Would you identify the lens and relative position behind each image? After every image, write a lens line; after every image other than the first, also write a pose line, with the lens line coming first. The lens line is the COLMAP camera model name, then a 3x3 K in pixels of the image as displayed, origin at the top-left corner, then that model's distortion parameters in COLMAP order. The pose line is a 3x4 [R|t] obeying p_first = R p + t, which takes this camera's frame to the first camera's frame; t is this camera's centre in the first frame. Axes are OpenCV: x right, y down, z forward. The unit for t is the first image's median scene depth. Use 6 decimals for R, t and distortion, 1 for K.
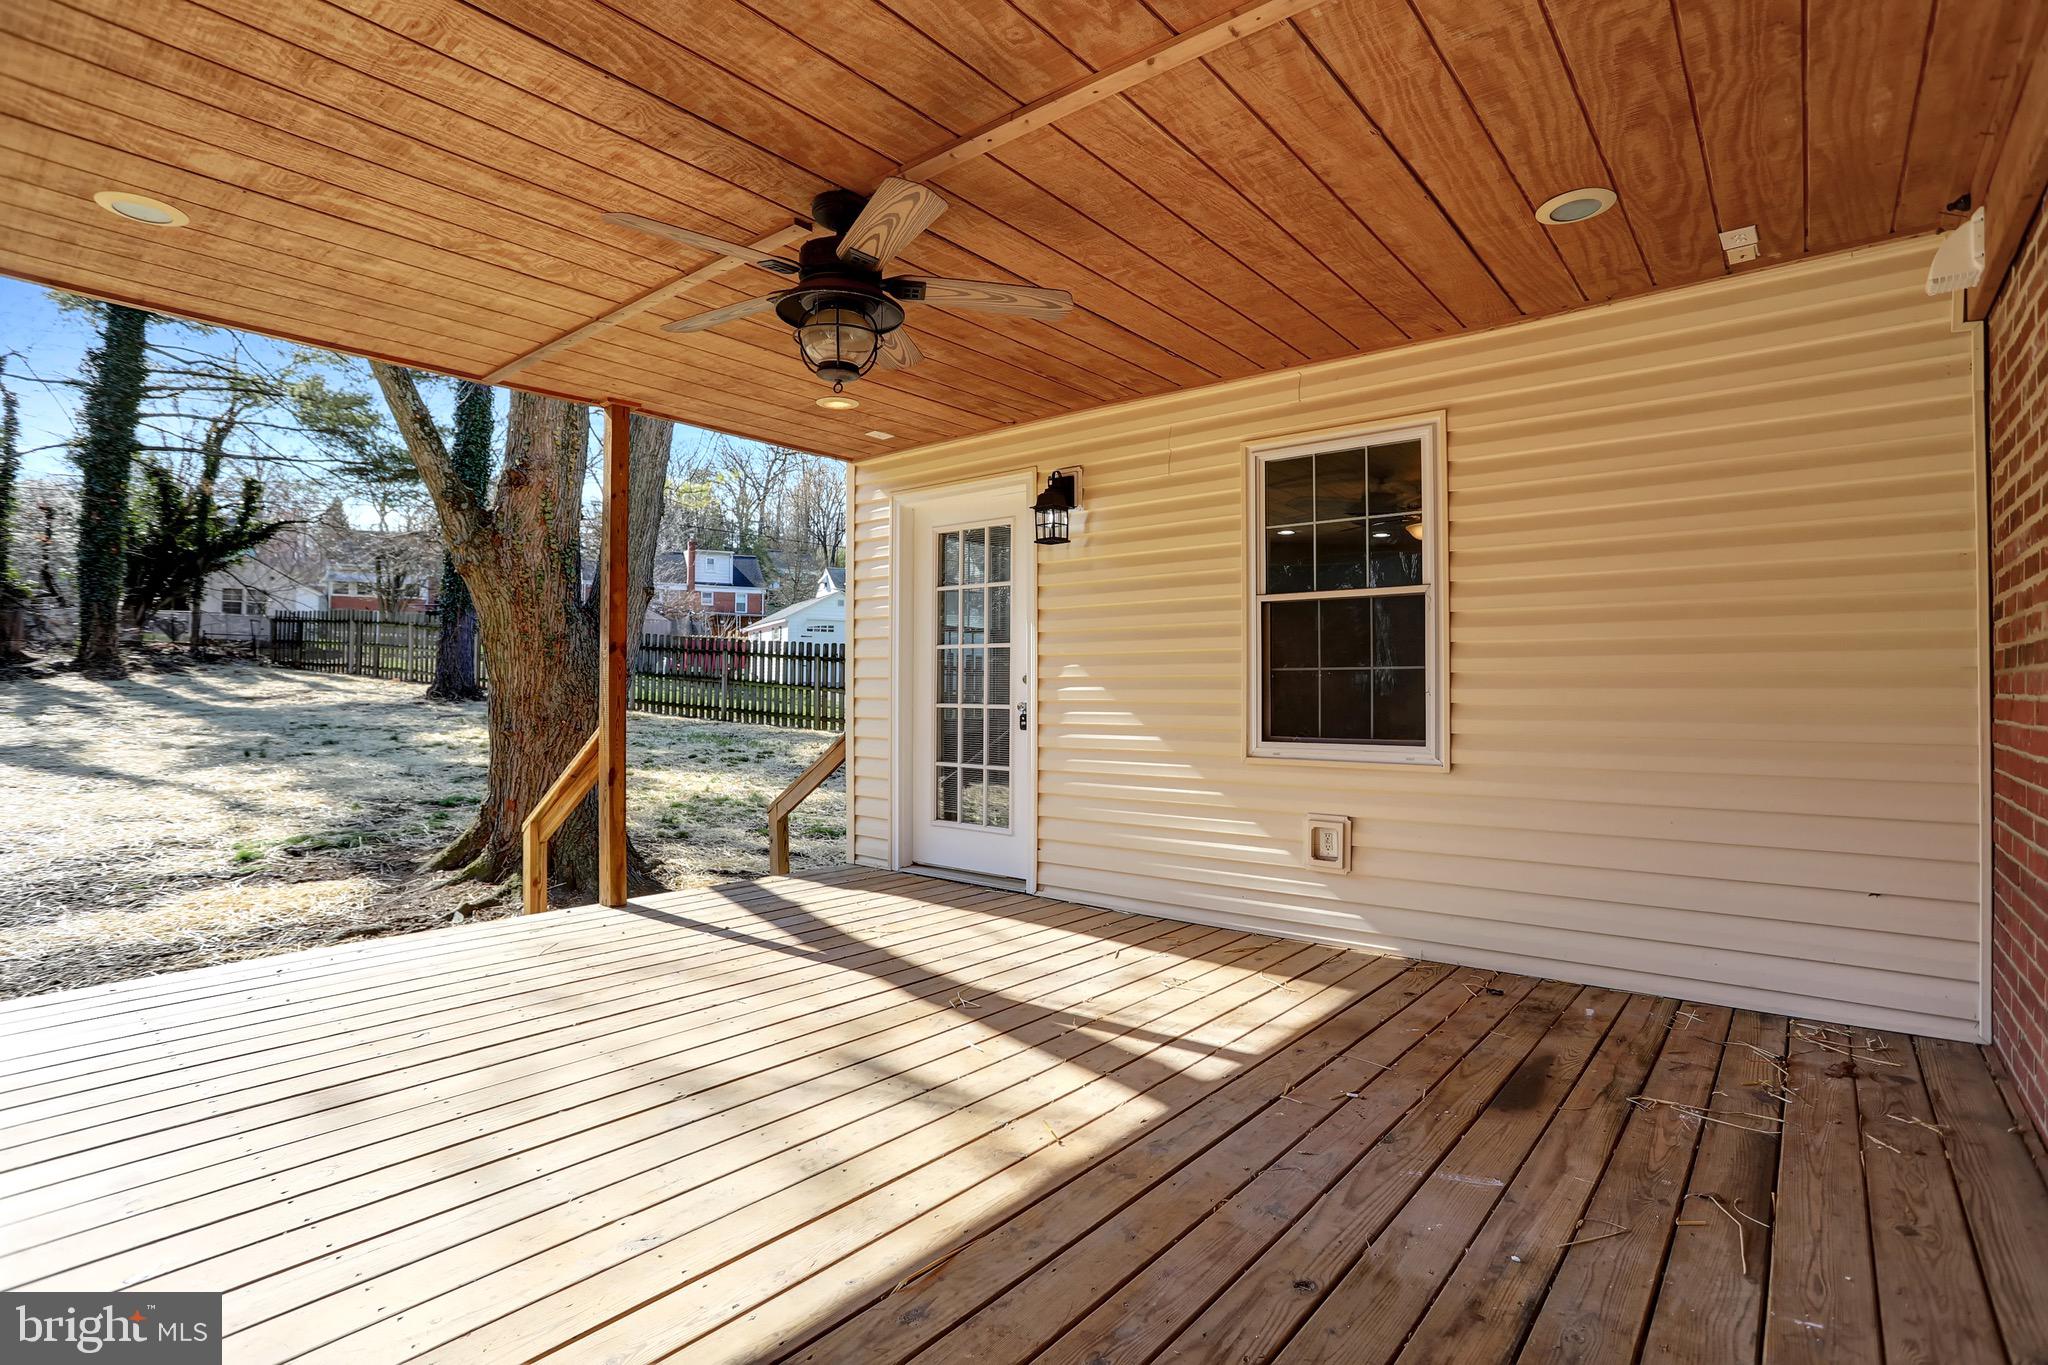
lens RADIAL K [[987.7, 0, 1018.1], [0, 987.7, 686.5], [0, 0, 1]] dist [-0.076044, 0.031529]
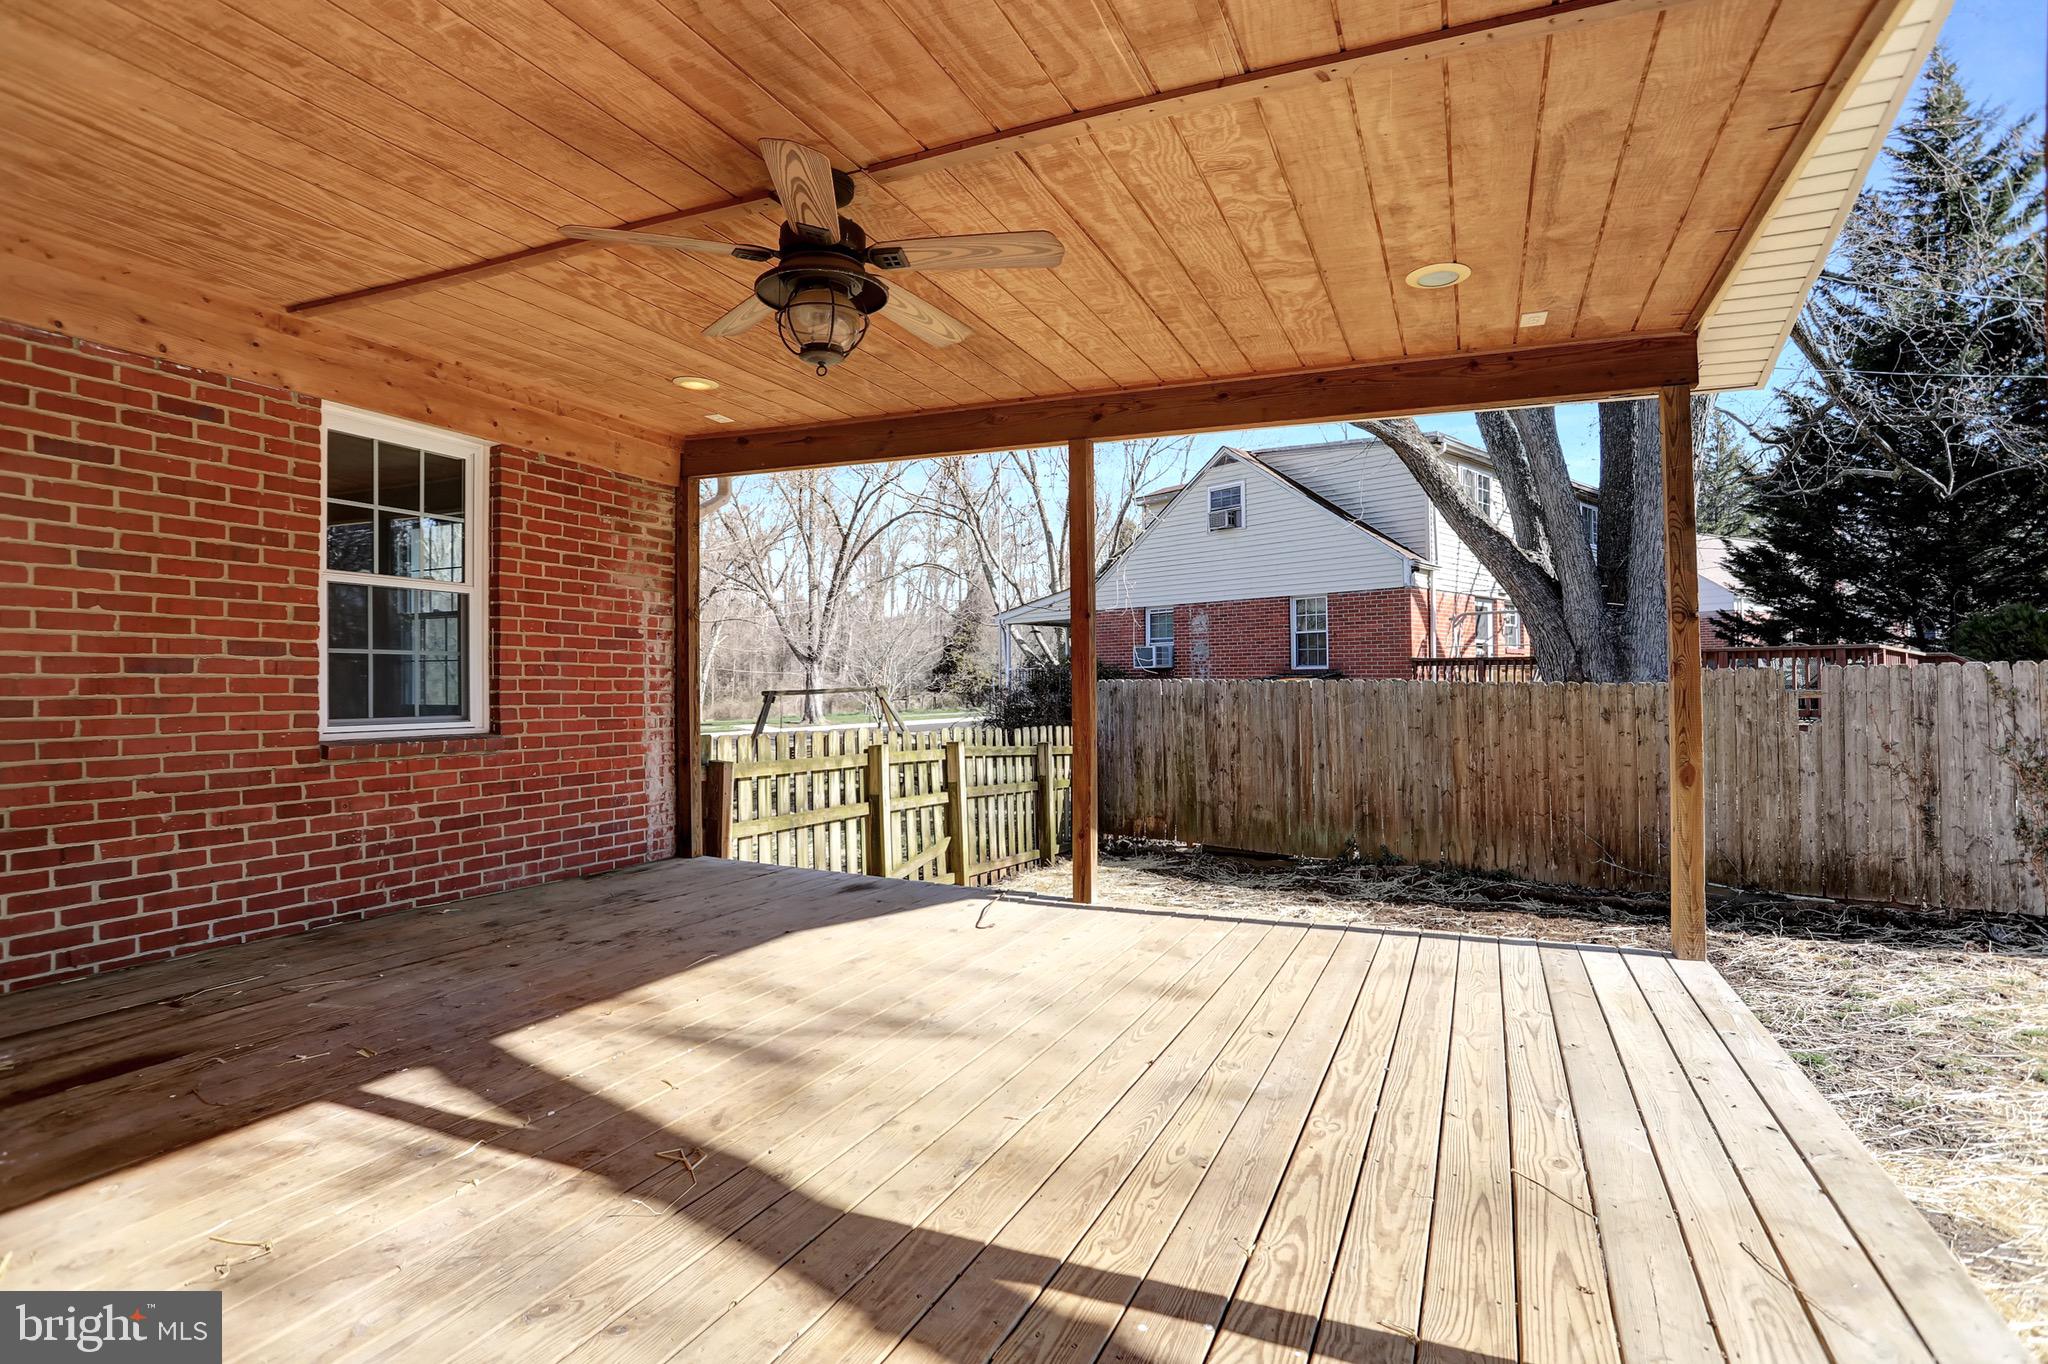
lens RADIAL K [[987.7, 0, 1018.1], [0, 987.7, 686.0], [0, 0, 1]] dist [-0.076044, 0.031529]
pose [[-0.968301, -0.016408, -0.249248, -0.103540], [-0.016449, 0.999863, -0.001916, -0.000443], [0.249245, 0.002245, -0.968438, 1.409457]]
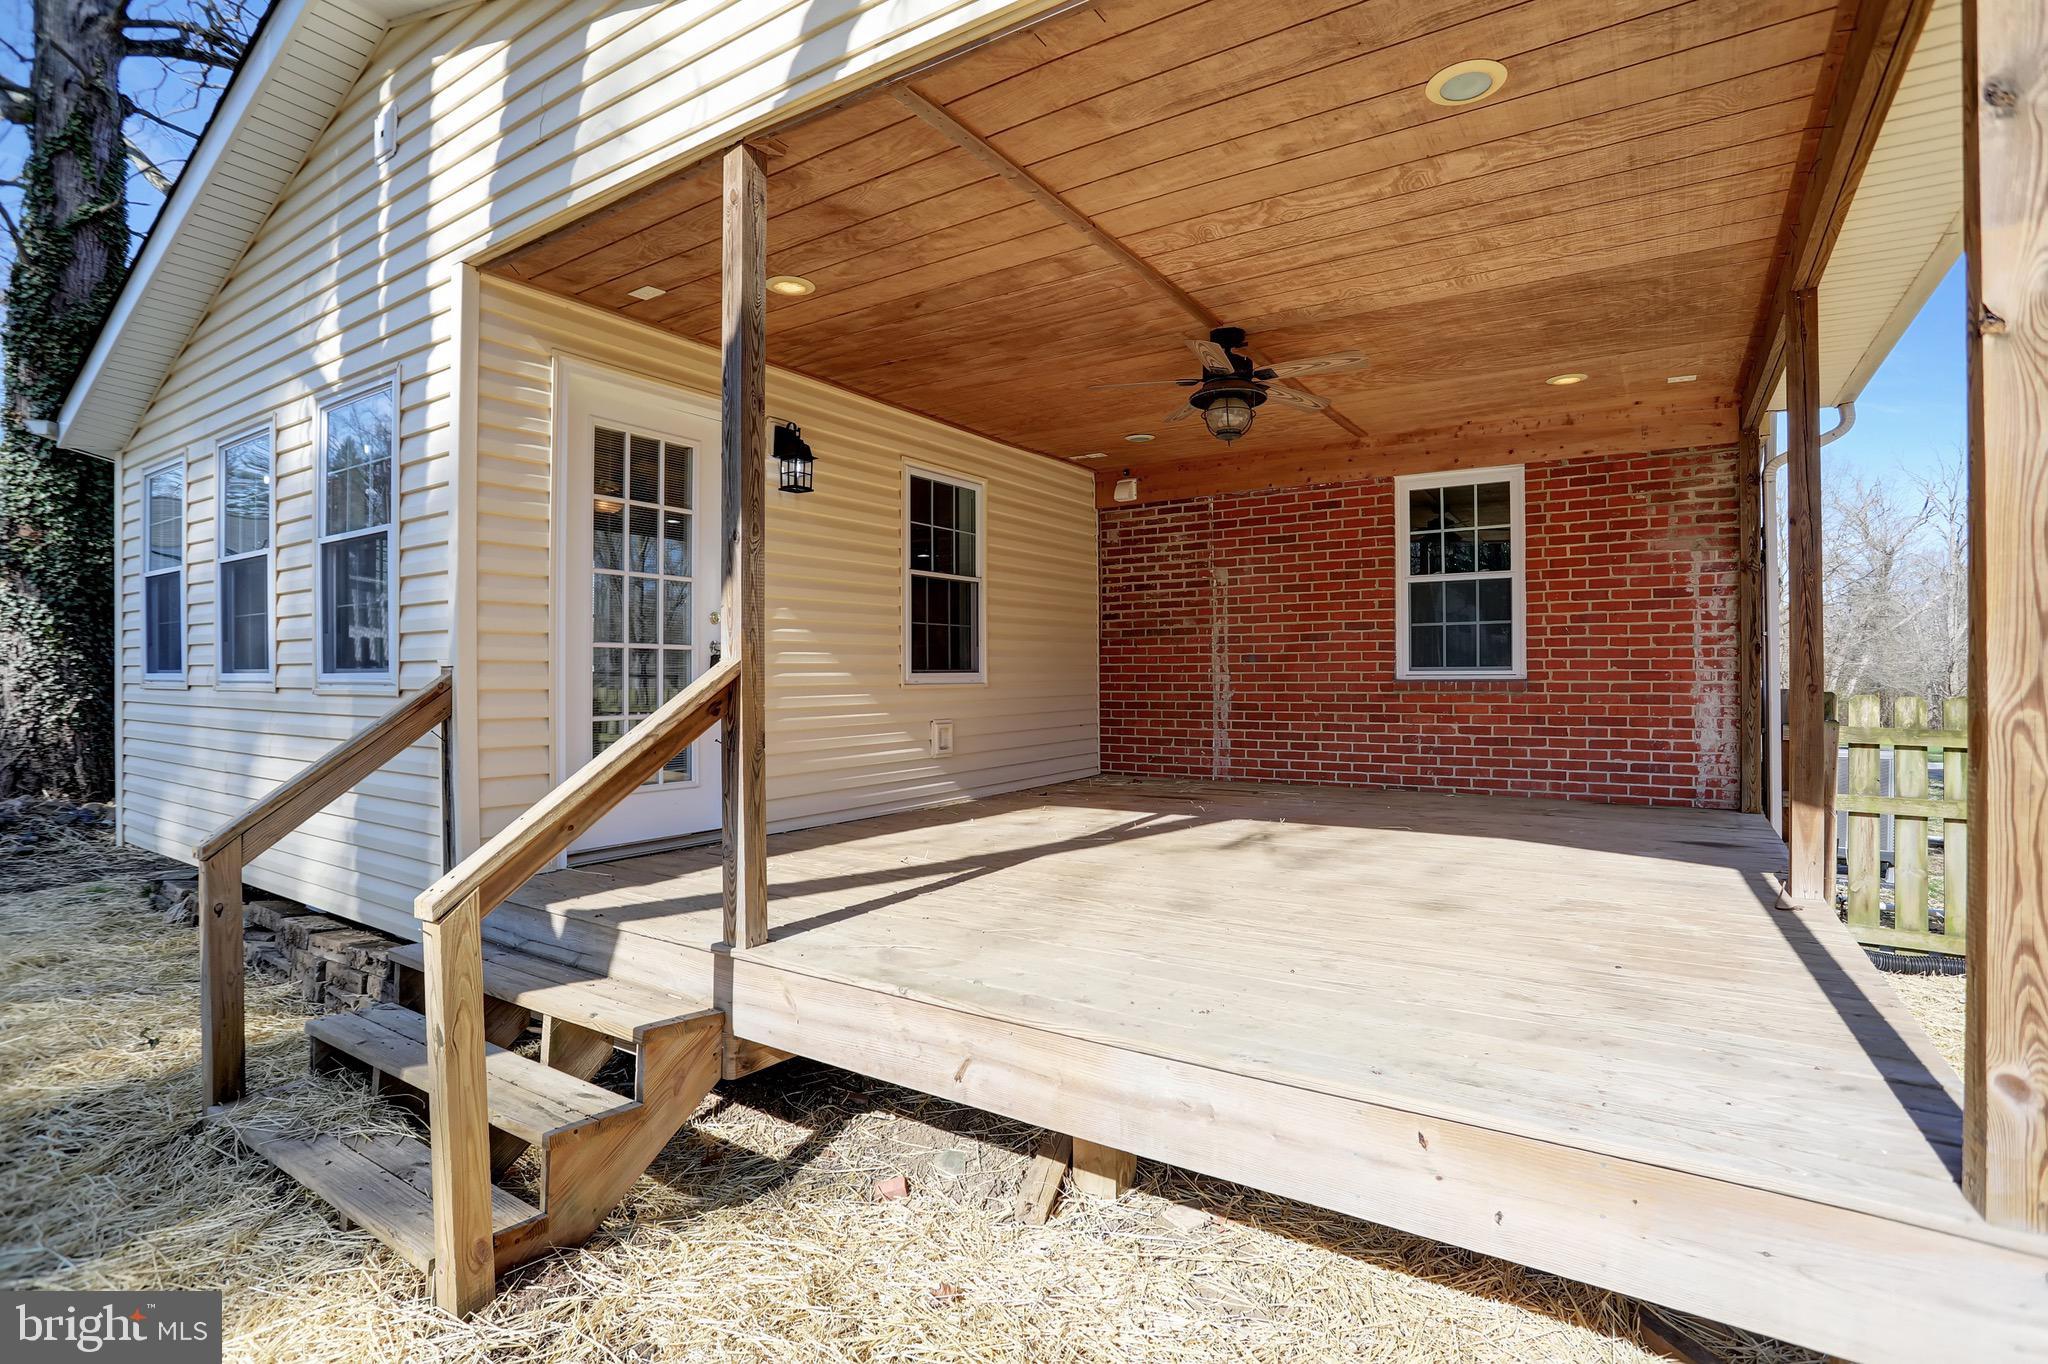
lens RADIAL K [[987.7, 0, 1018.1], [0, 987.7, 686.0], [0, 0, 1]] dist [-0.076044, 0.031529]
pose [[-0.093780, -0.013252, 0.995505, -1.296935], [-0.004117, 0.999908, 0.012923, 0.060163], [-0.995584, -0.002887, -0.093826, 1.078293]]
